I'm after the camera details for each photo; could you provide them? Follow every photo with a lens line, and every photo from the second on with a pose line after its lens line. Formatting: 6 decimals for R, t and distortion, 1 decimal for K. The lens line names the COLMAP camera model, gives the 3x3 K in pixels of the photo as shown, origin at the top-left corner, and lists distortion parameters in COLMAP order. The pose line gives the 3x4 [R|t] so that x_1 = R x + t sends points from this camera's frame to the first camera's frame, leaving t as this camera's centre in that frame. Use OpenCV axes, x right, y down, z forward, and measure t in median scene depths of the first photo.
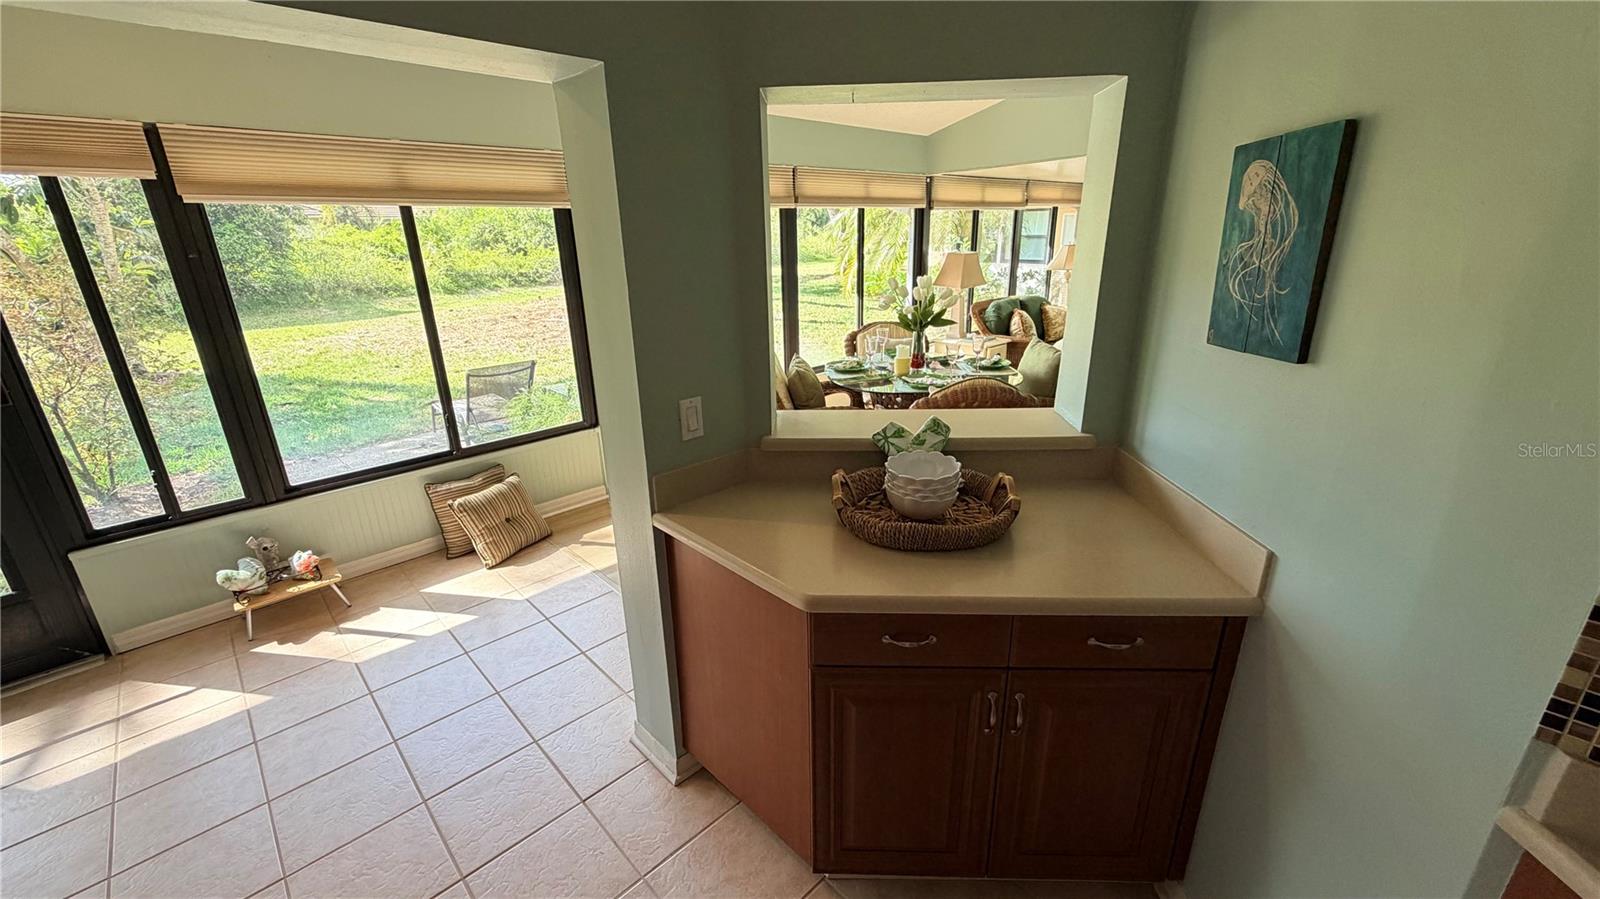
lens RADIAL K [[644.5, 0, 800.0], [0, 644.5, 449.5], [0, 0, 1]] dist [-0.000324, 0.000170]
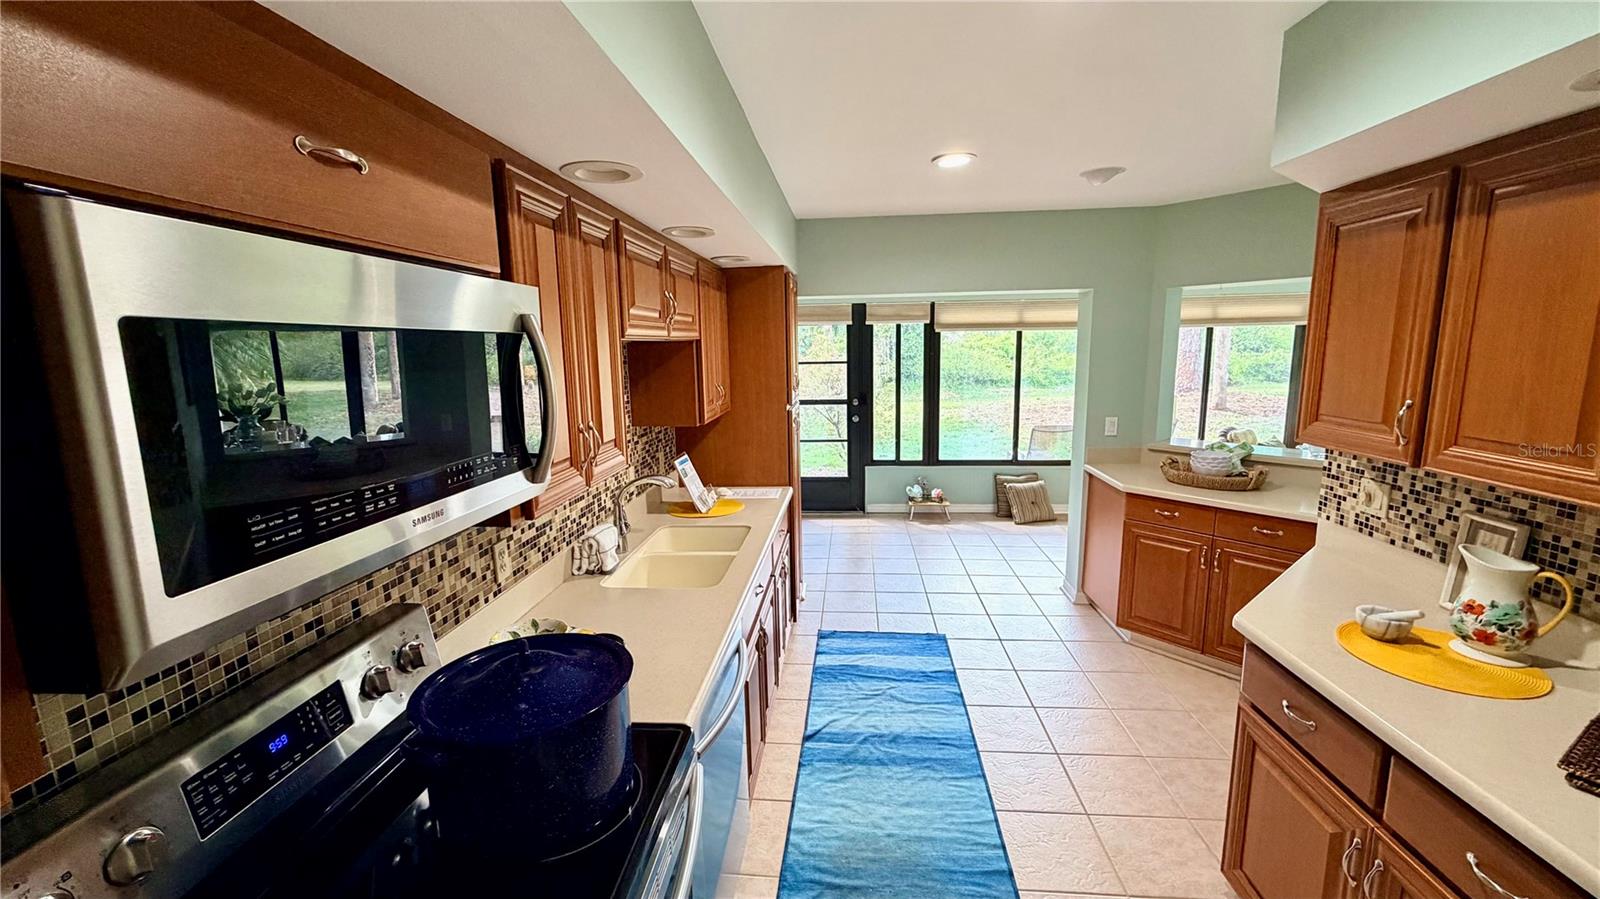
lens RADIAL K [[644.5, 0, 800.0], [0, 644.5, 449.5], [0, 0, 1]] dist [-0.000324, 0.000170]
pose [[0.659074, 0.130987, -0.740583, 0.491207], [-0.241807, 0.969338, -0.043747, 0.241418], [0.712145, 0.207911, 0.670539, -0.786056]]
